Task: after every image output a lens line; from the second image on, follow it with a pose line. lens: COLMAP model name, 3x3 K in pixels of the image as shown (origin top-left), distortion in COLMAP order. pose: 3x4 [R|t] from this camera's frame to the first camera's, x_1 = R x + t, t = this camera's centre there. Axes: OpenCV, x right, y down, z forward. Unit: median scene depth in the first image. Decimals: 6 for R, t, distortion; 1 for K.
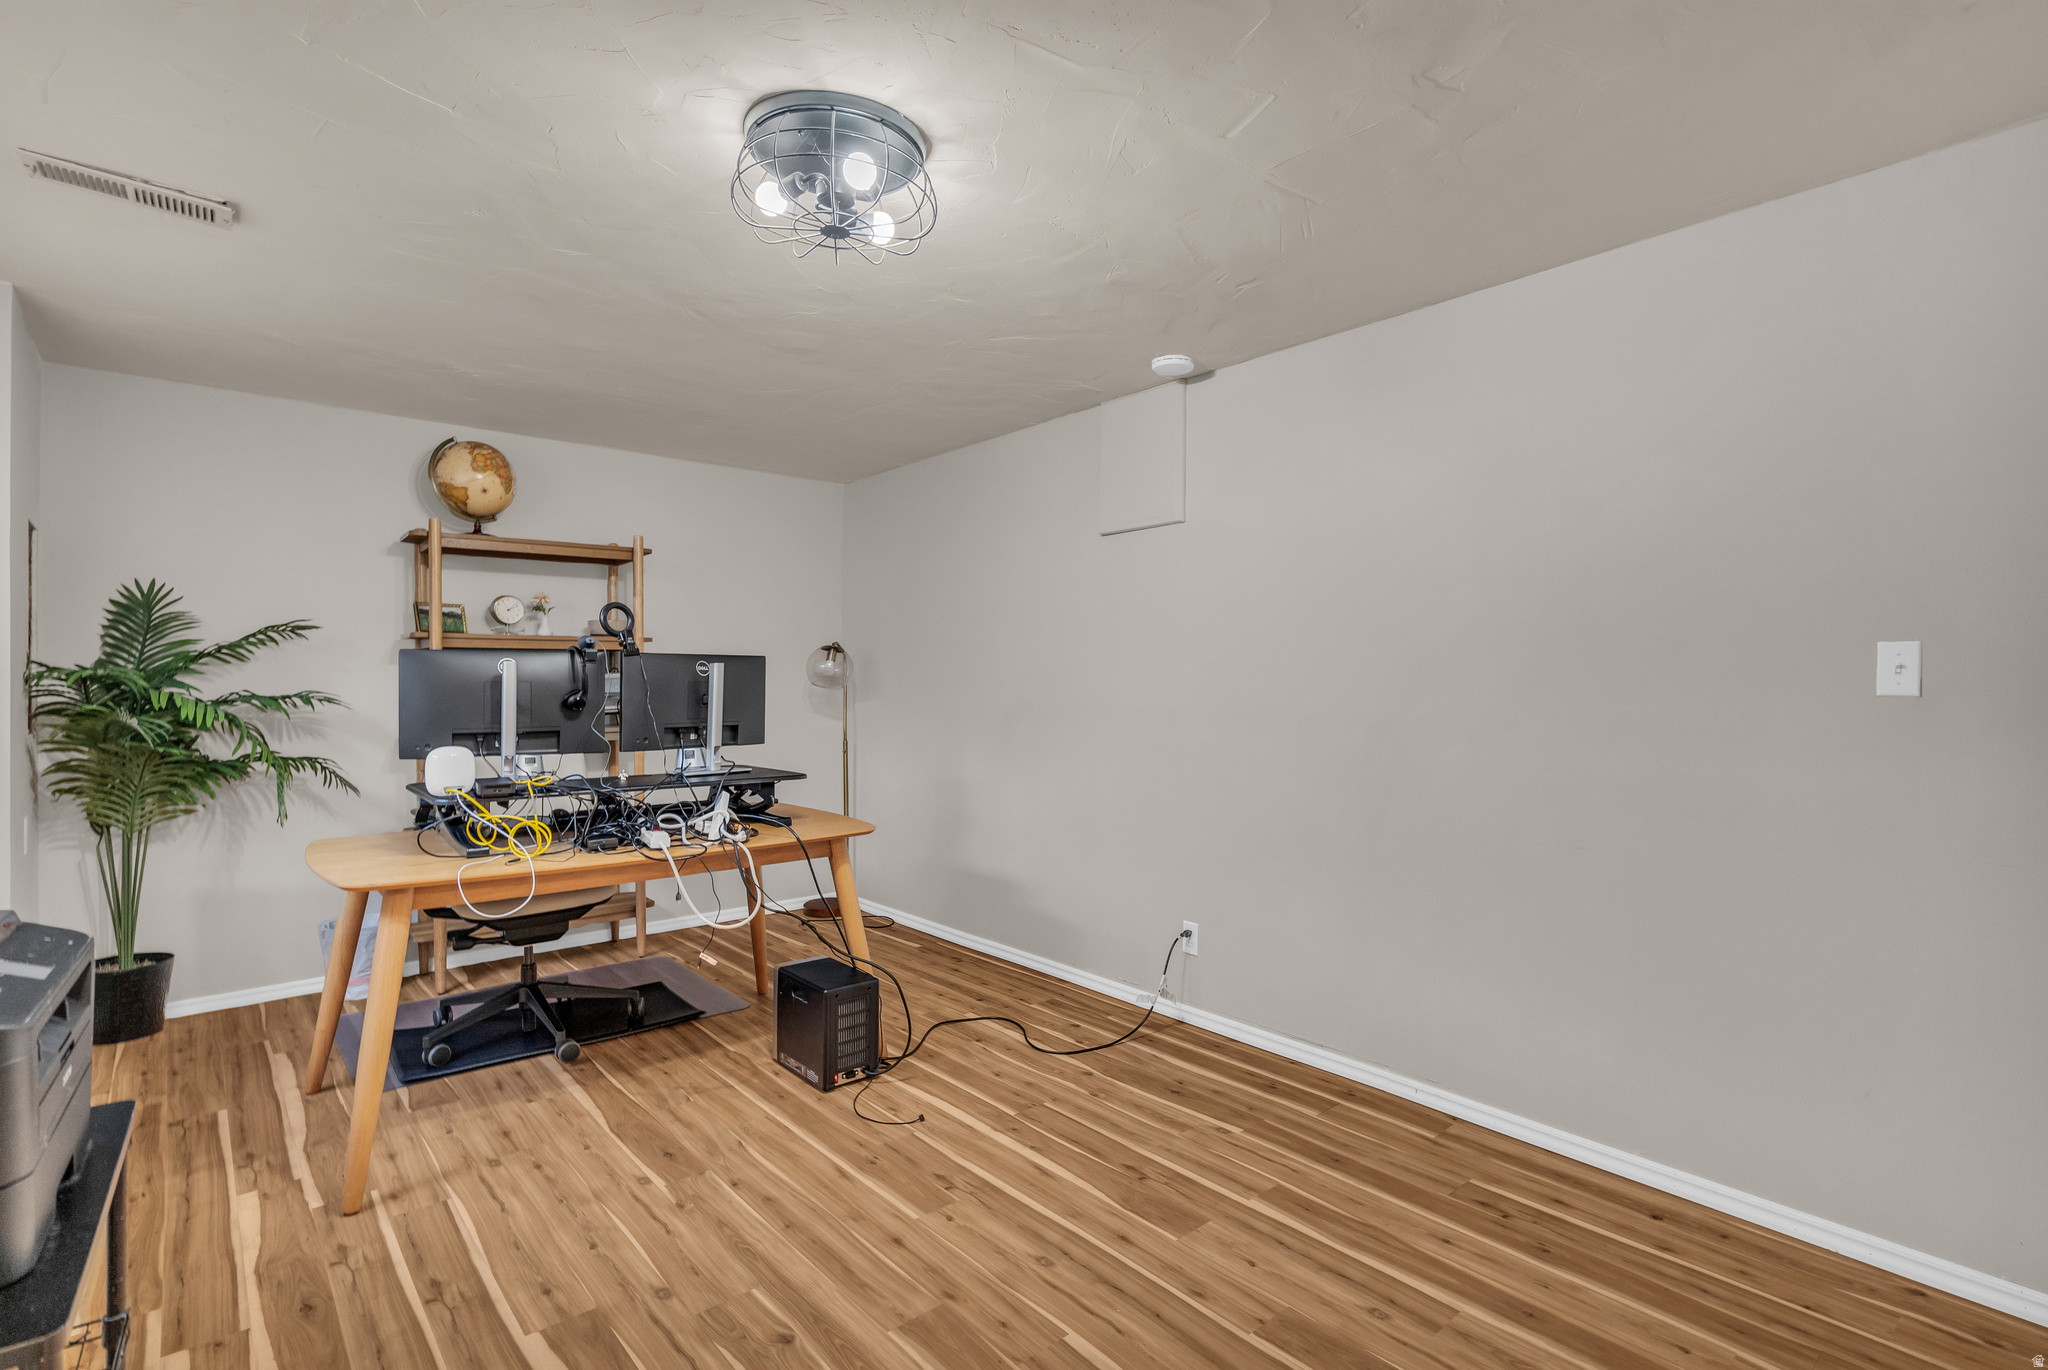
lens RADIAL K [[995.0, 0, 1042.6], [0, 995.0, 684.3], [0, 0, 1]] dist [-0.000775, -0.000050]
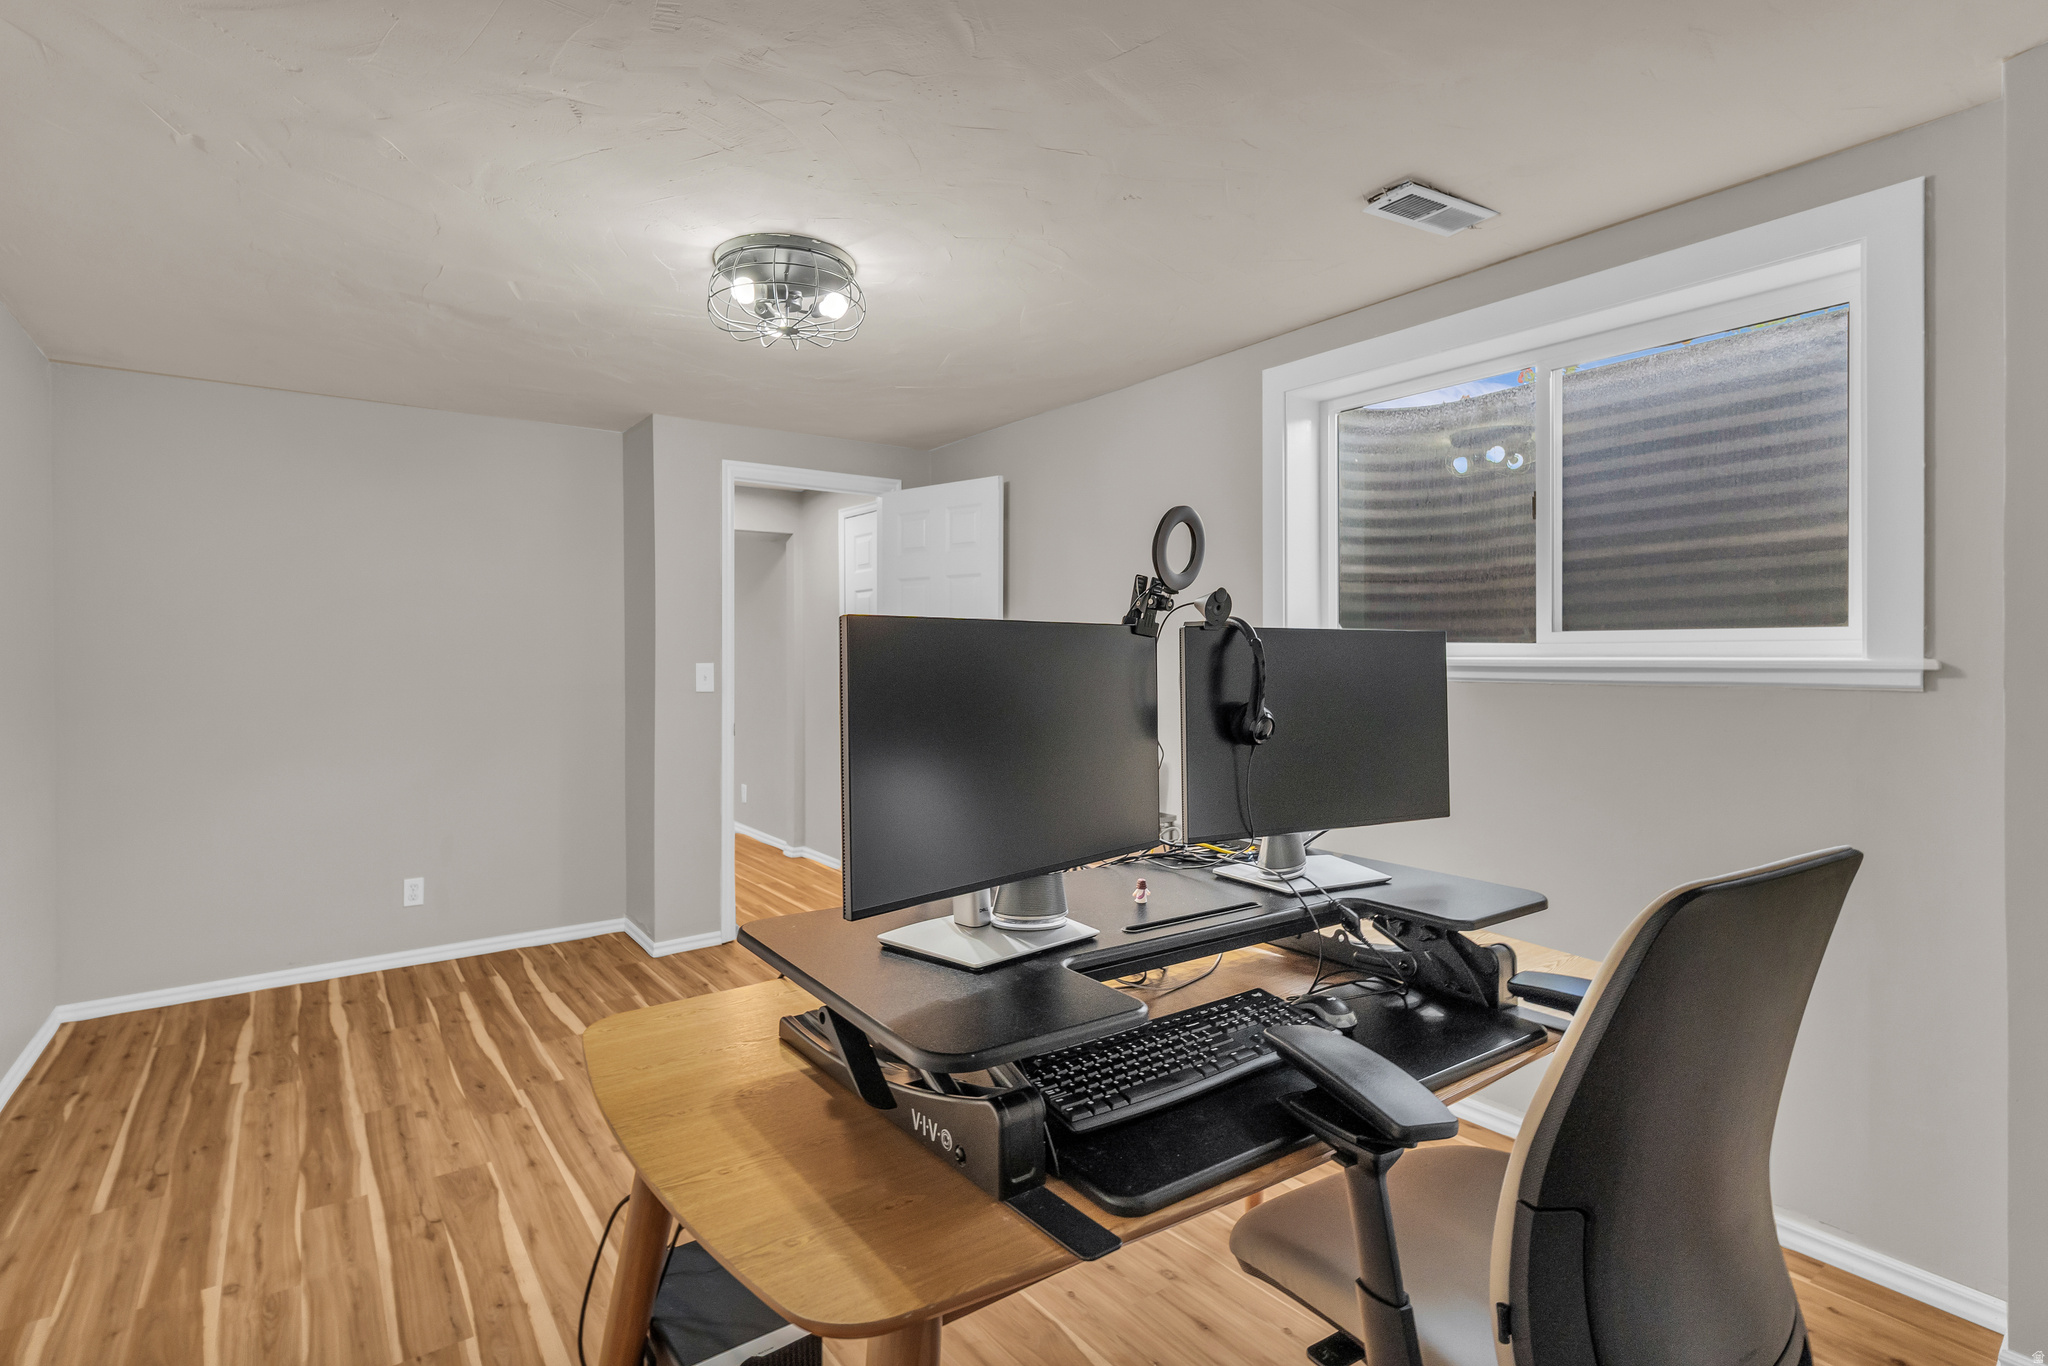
lens RADIAL K [[995.0, 0, 1042.6], [0, 995.0, 682.3], [0, 0, 1]] dist [-0.000775, -0.000050]
pose [[-0.997464, -0.002112, 0.071141, -0.530112], [-0.000101, 0.999601, 0.028252, -0.025001], [-0.071172, 0.028173, -0.997066, 1.894810]]
